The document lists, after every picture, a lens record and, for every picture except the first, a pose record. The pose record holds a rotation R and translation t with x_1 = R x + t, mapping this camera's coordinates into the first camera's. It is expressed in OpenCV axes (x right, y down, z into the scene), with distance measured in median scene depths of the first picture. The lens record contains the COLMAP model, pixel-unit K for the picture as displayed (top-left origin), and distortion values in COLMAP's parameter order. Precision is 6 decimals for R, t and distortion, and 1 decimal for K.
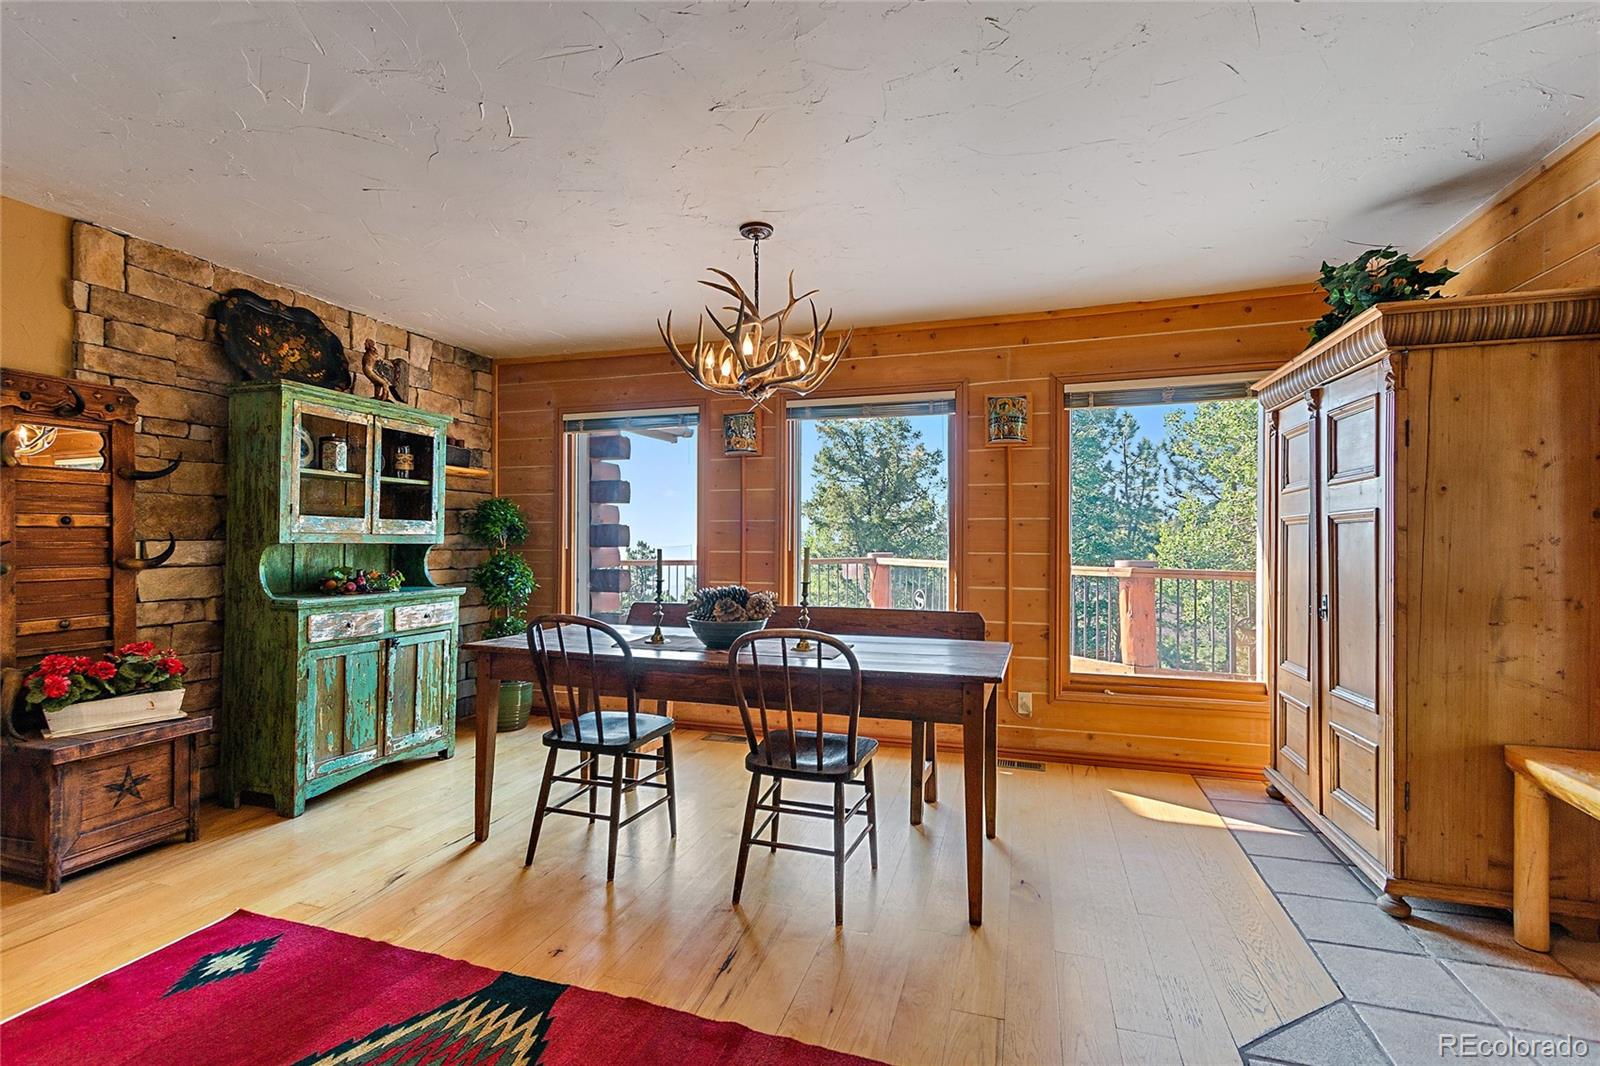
lens RADIAL K [[733.4, 0, 790.4], [0, 733.4, 535.8], [0, 0, 1]] dist [0.009193, -0.001943]
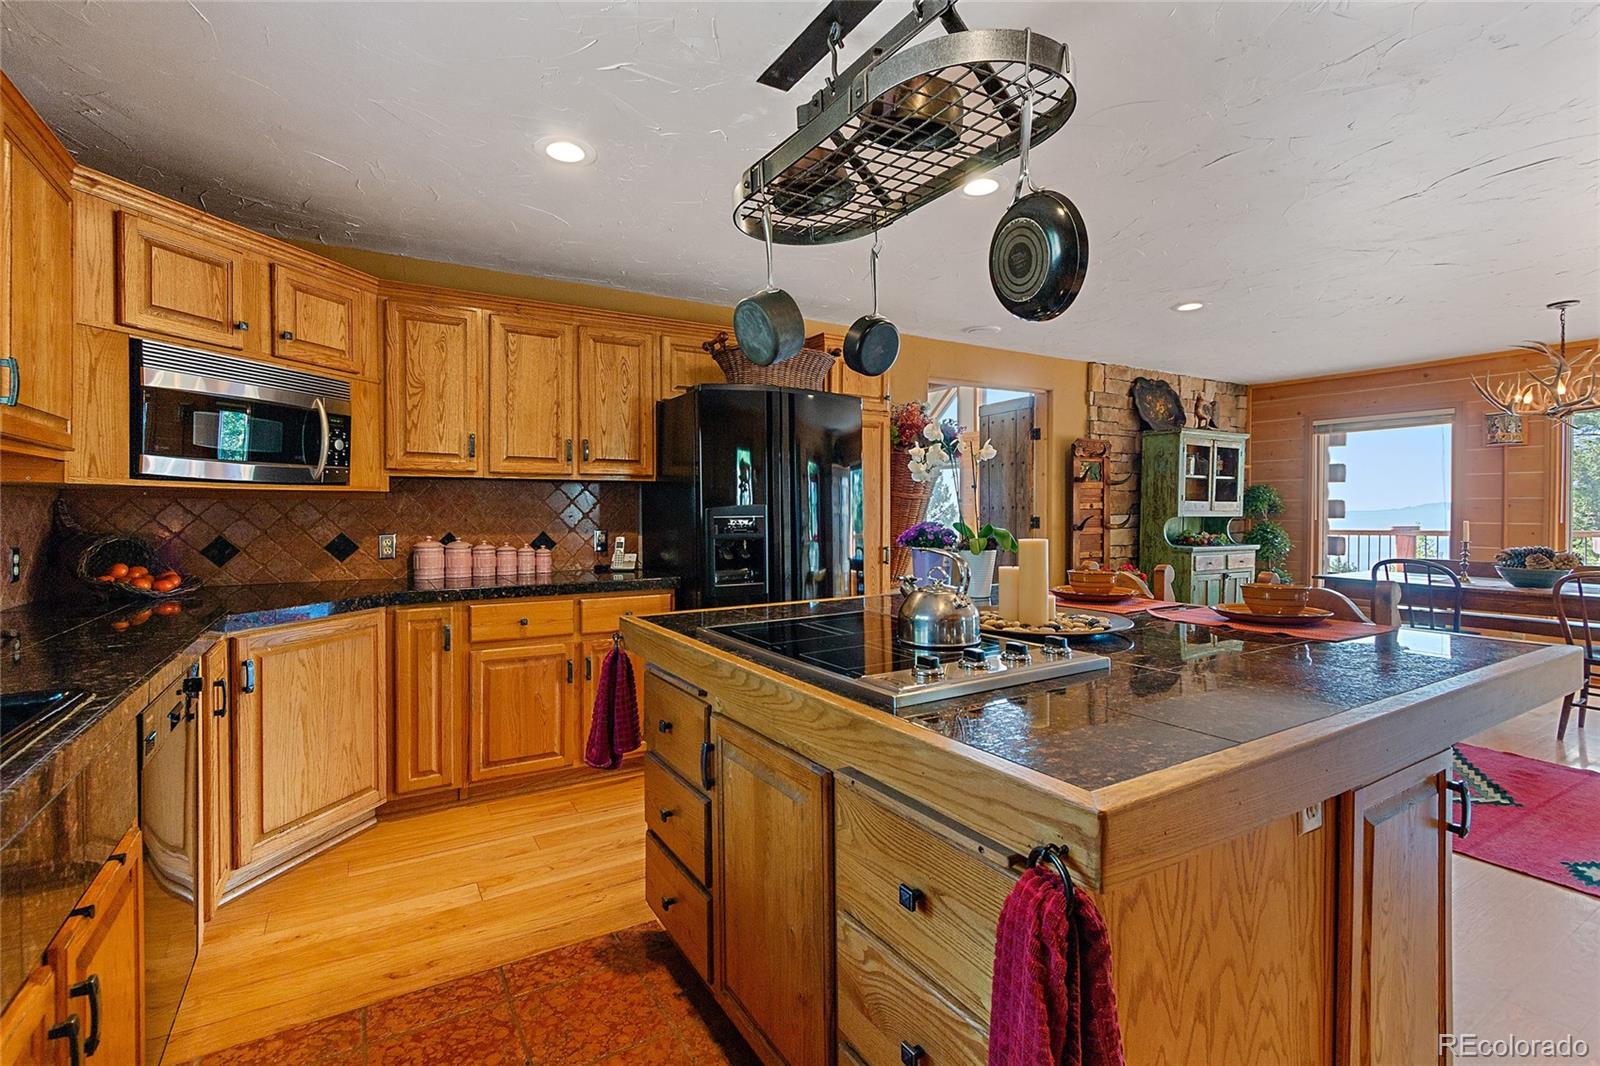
lens RADIAL K [[733.4, 0, 790.4], [0, 733.4, 522.1], [0, 0, 1]] dist [0.009193, -0.001943]
pose [[0.746642, 0.009436, -0.665159, -0.168931], [0.005934, 0.999765, 0.020843, -0.017869], [0.665199, -0.019509, 0.746411, -0.907577]]
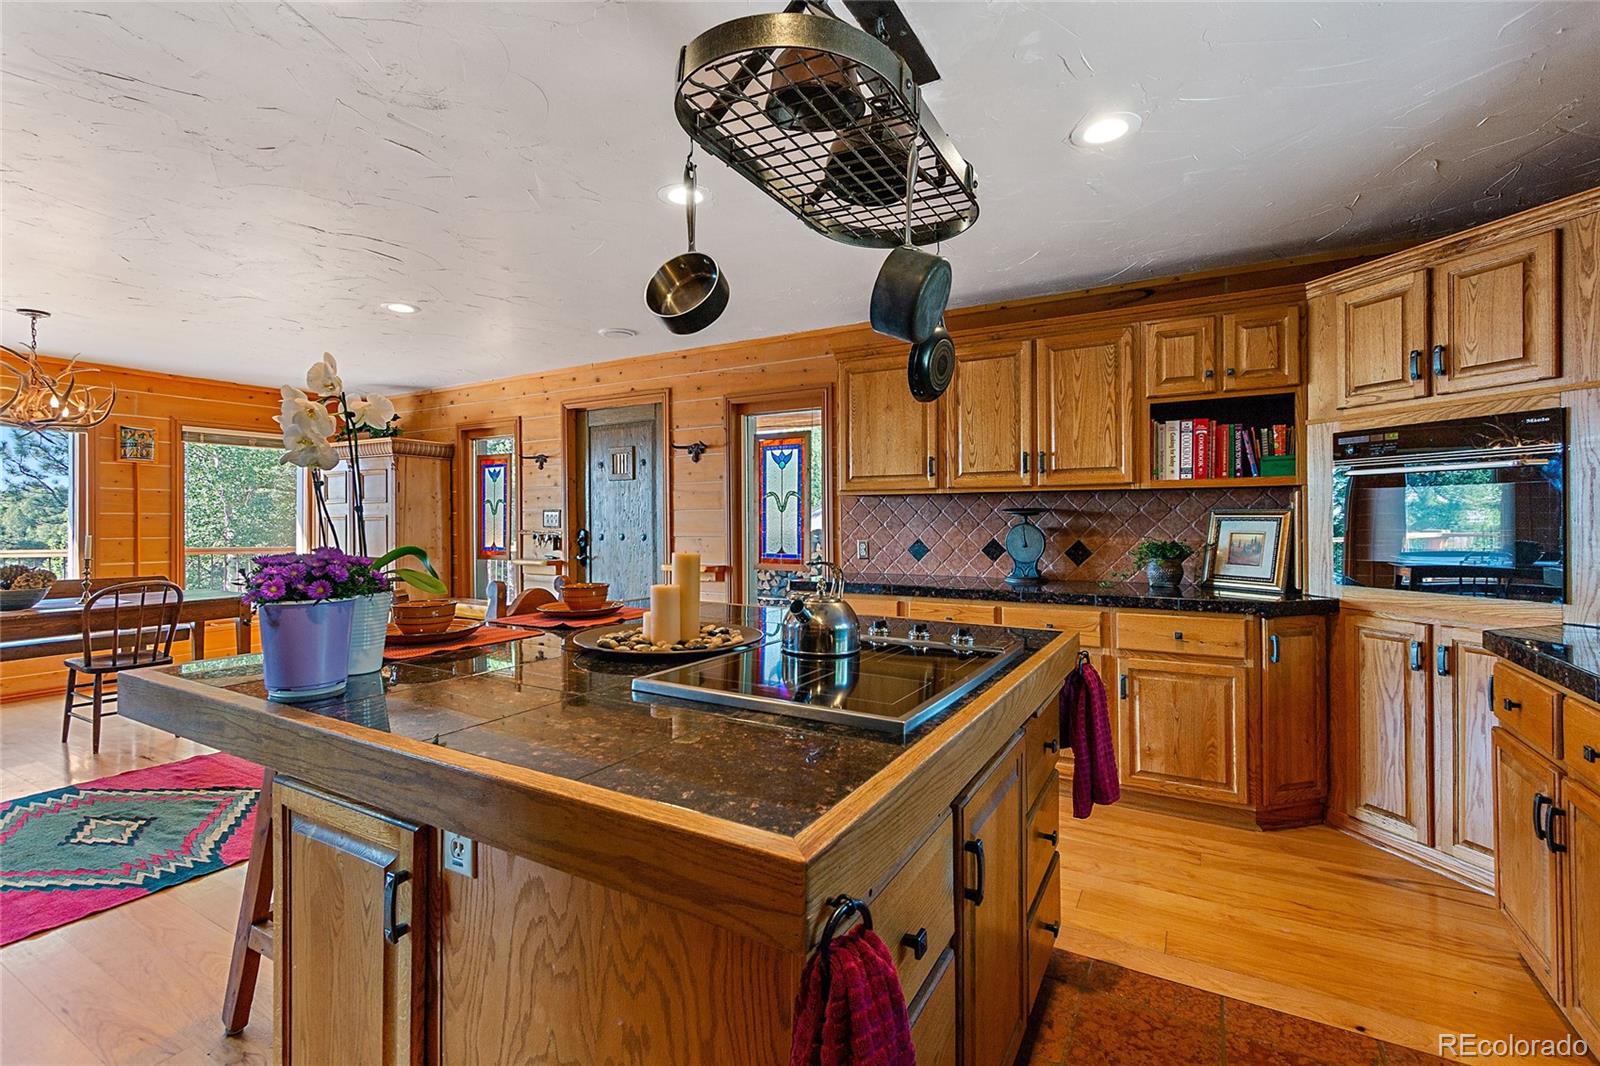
lens RADIAL K [[733.4, 0, 796.8], [0, 733.4, 516.4], [0, 0, 1]] dist [0.009193, -0.001943]
pose [[0.197240, 0.002447, 0.980352, -0.920733], [-0.003522, 0.999992, -0.001787, -0.021365], [-0.980349, -0.003100, 0.197247, -0.575369]]
